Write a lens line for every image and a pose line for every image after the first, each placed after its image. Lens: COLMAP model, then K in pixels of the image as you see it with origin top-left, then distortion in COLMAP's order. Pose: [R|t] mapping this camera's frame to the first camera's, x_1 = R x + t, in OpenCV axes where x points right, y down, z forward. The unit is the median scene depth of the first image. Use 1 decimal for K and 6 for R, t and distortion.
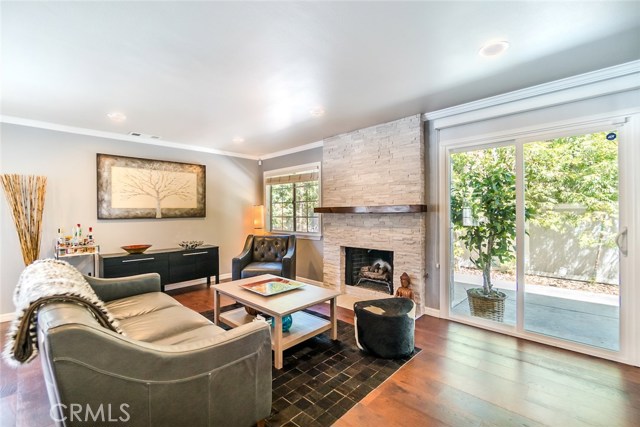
lens RADIAL K [[283.0, 0, 321.5], [0, 283.0, 214.2], [0, 0, 1]] dist [-0.005691, -0.000166]
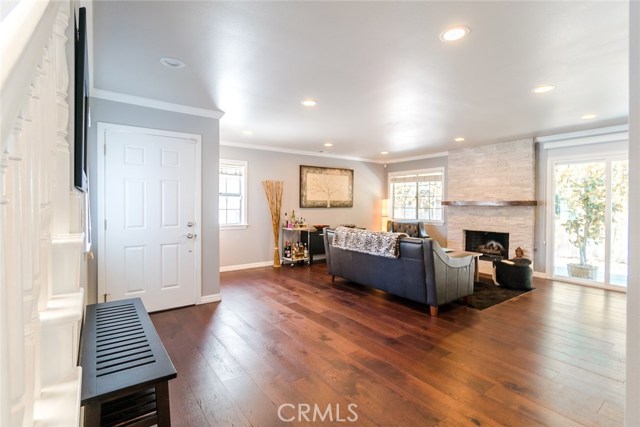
lens RADIAL K [[308.4, 0, 317.4], [0, 308.4, 207.6], [0, 0, 1]] dist [-0.010007, 0.001646]
pose [[0.982845, 0.014855, -0.183835, -0.382163], [-0.014389, 0.999889, 0.003872, 0.011031], [0.183872, -0.001160, 0.982950, -0.648661]]
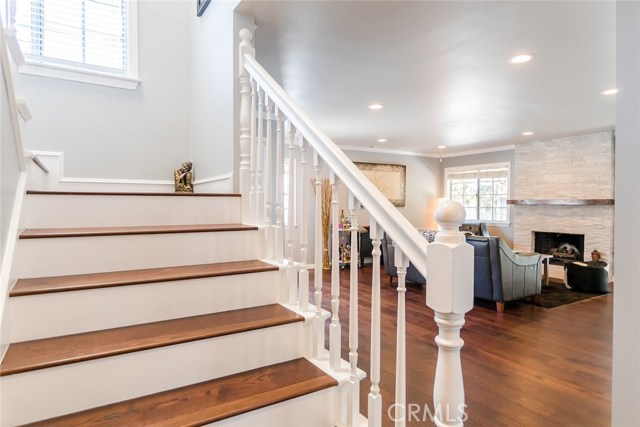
lens RADIAL K [[388.2, 0, 306.3], [0, 388.2, 208.6], [0, 0, 1]] dist [-0.001921, 0.001647]
pose [[0.962212, 0.015729, -0.271846, -0.457951], [-0.013911, 0.999866, 0.008612, 0.013549], [0.271945, -0.004505, 0.962302, -0.987434]]
